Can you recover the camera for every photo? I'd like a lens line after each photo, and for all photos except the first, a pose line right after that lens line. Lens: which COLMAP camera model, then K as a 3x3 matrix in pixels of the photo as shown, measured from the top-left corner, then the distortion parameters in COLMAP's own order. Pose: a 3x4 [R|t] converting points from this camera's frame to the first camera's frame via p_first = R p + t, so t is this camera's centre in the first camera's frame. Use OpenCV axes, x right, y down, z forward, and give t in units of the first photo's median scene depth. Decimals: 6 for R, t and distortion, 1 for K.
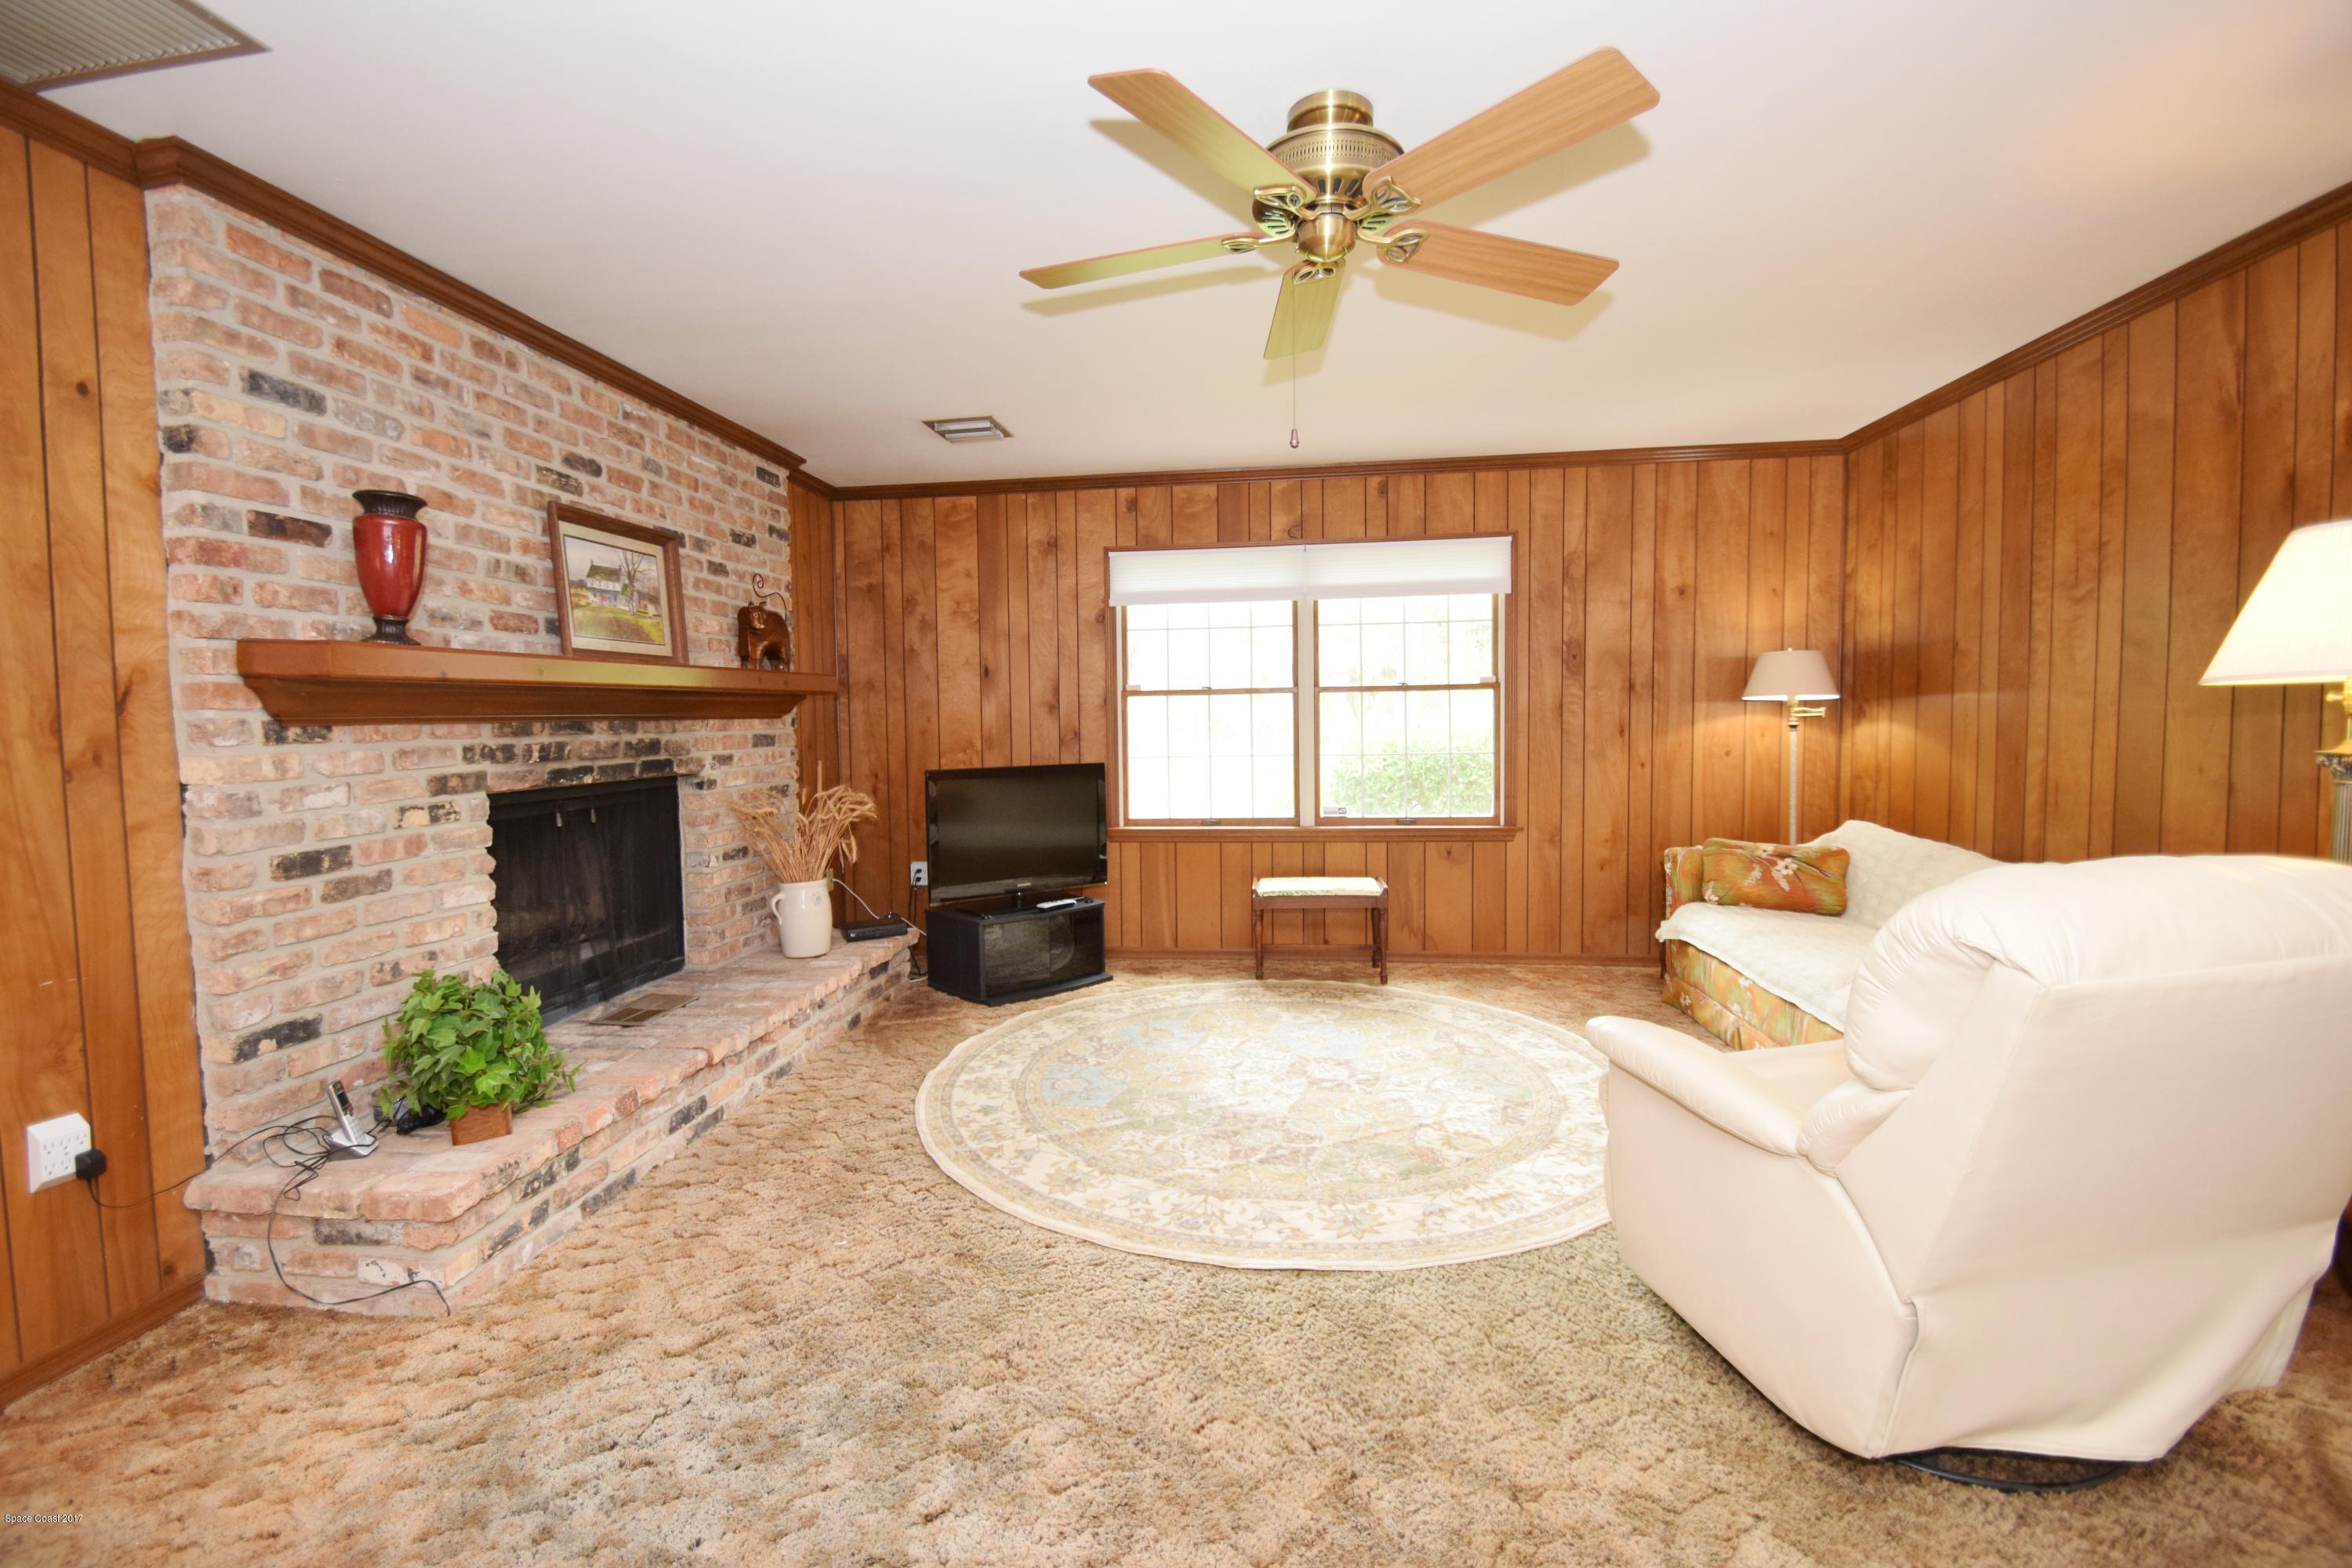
lens RADIAL K [[1021.8, 0, 1166.1], [0, 1021.8, 764.5], [0, 0, 1]] dist [-0.012603, -0.001634]
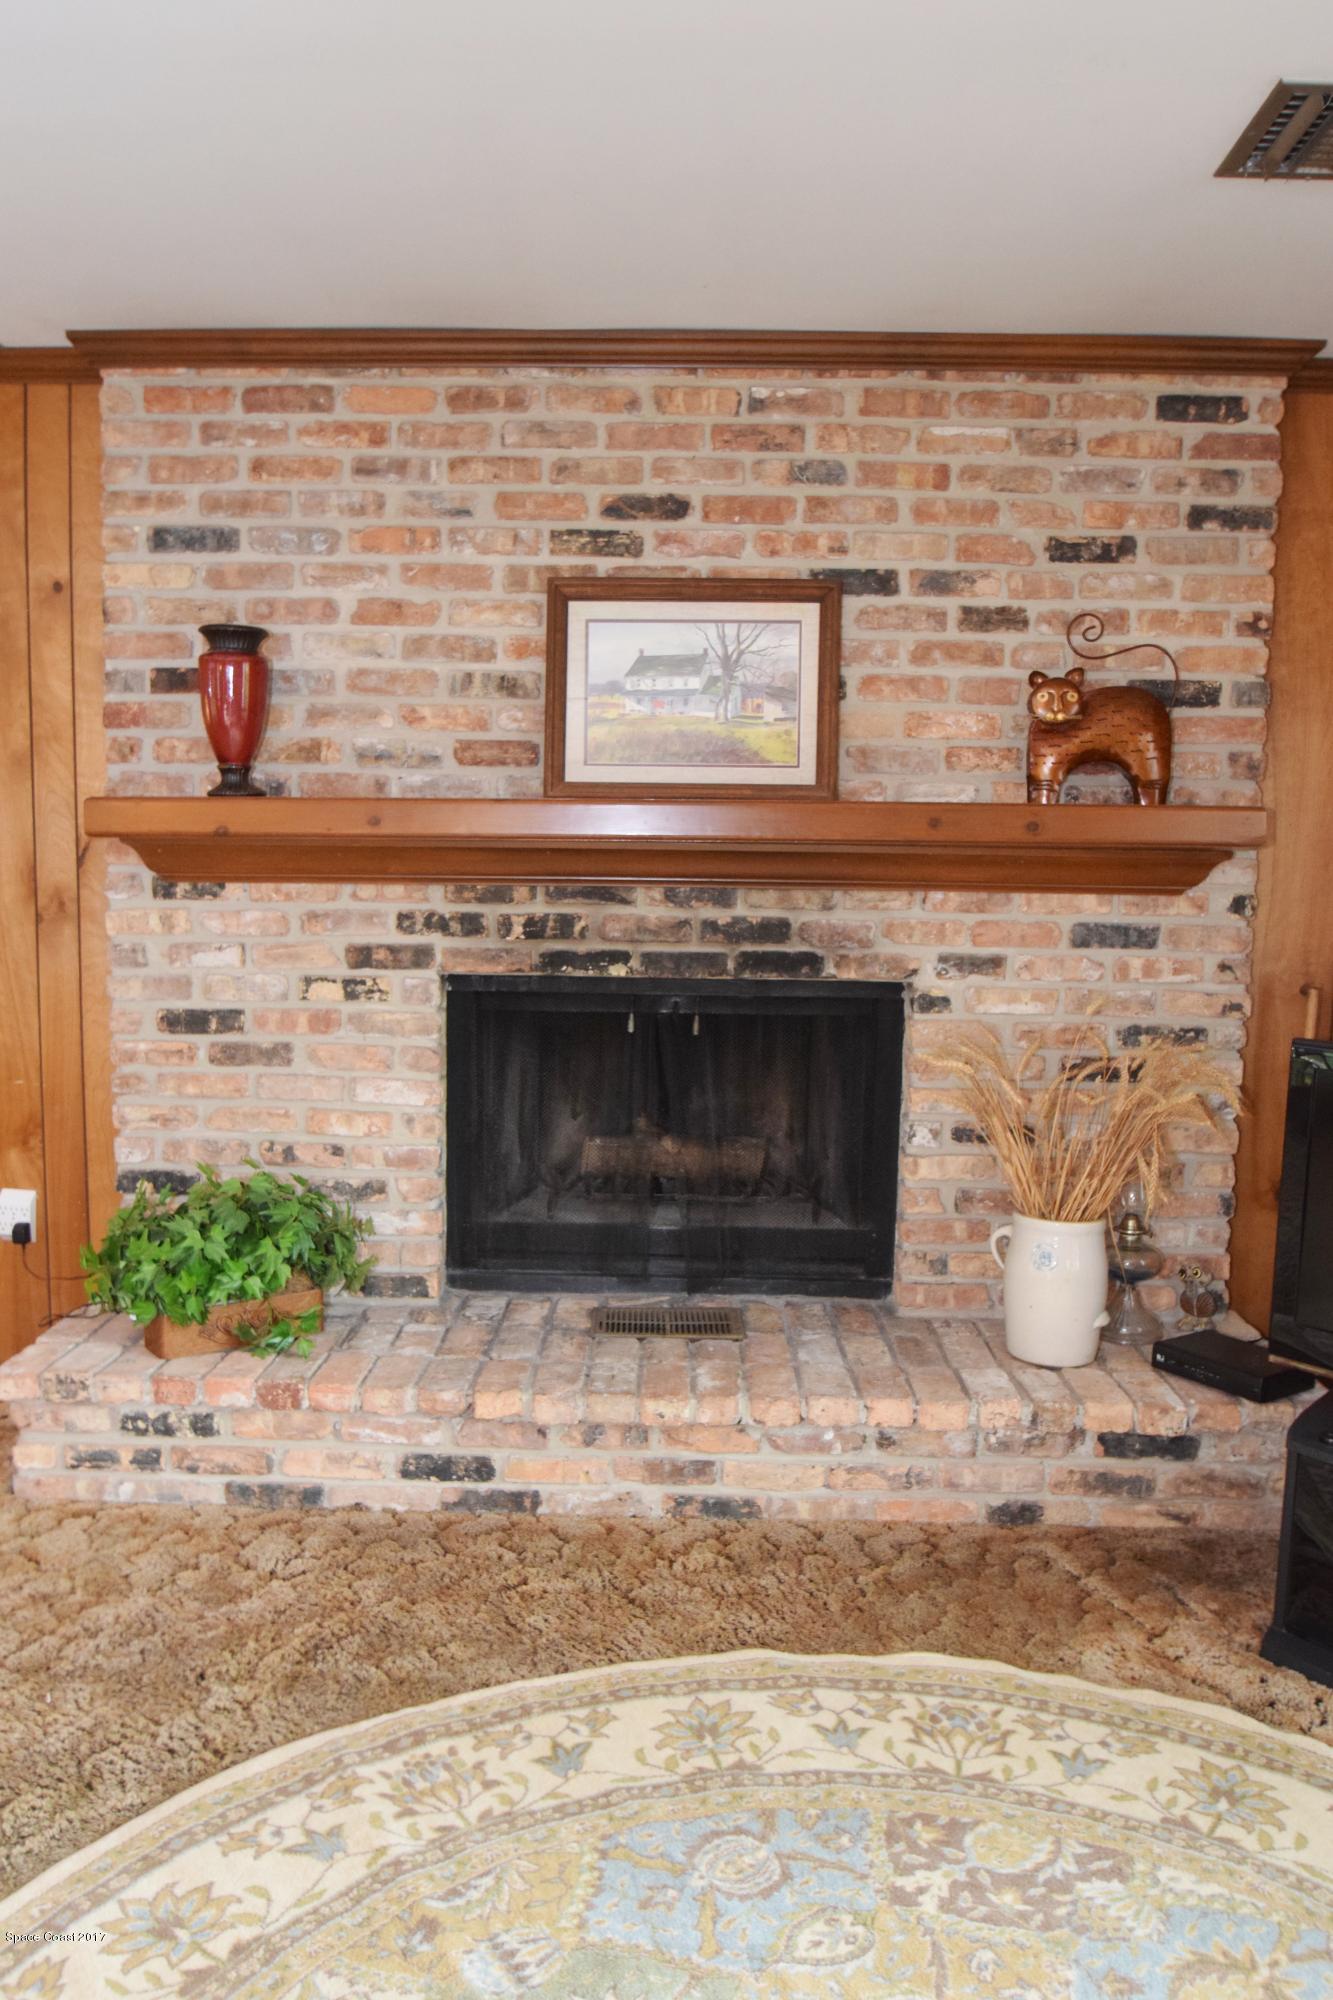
lens RADIAL K [[1435.6, 0, 664.6], [0, 1435.6, 1021.3], [0, 0, 1]] dist [-0.042089, 0.002456]
pose [[0.100998, 0.125888, -0.986890, 0.466360], [-0.064995, 0.990678, 0.119719, -0.080175], [0.992761, 0.052052, 0.108238, 1.053480]]
